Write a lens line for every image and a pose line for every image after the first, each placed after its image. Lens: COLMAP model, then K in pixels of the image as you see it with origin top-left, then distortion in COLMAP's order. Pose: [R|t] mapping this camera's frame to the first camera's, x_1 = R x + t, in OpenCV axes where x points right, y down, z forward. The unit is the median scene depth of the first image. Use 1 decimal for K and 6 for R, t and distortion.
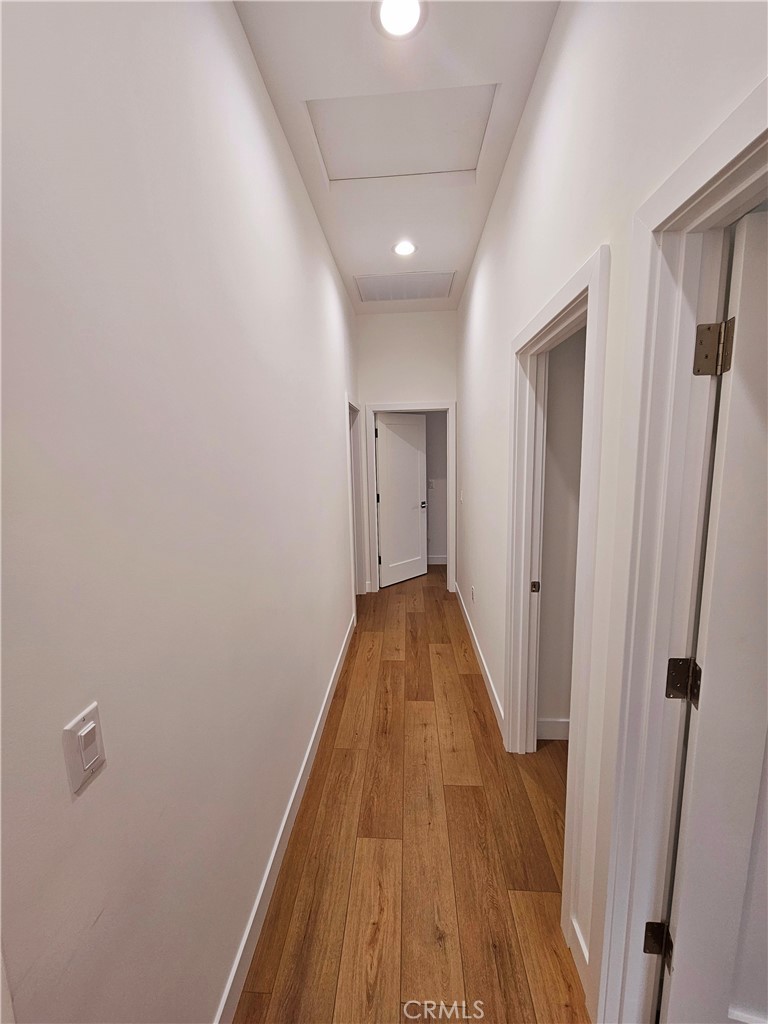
lens RADIAL K [[420.1, 0, 380.2], [0, 420.1, 513.3], [0, 0, 1]] dist [-0.005619, 0.002215]
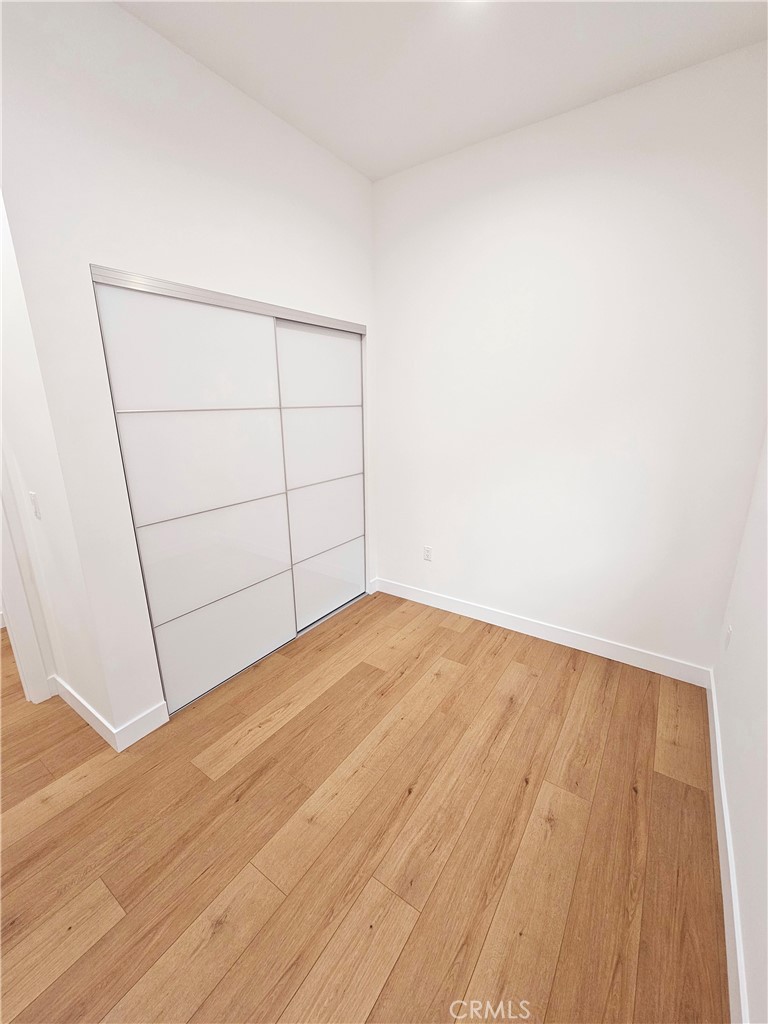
lens RADIAL K [[420.1, 0, 383.8], [0, 420.1, 517.1], [0, 0, 1]] dist [-0.005619, 0.002215]
pose [[-0.855604, -0.119937, 0.503544, -0.351276], [0.088968, 0.924237, 0.371310, -0.229017], [-0.509928, 0.362494, -0.780110, 1.511025]]
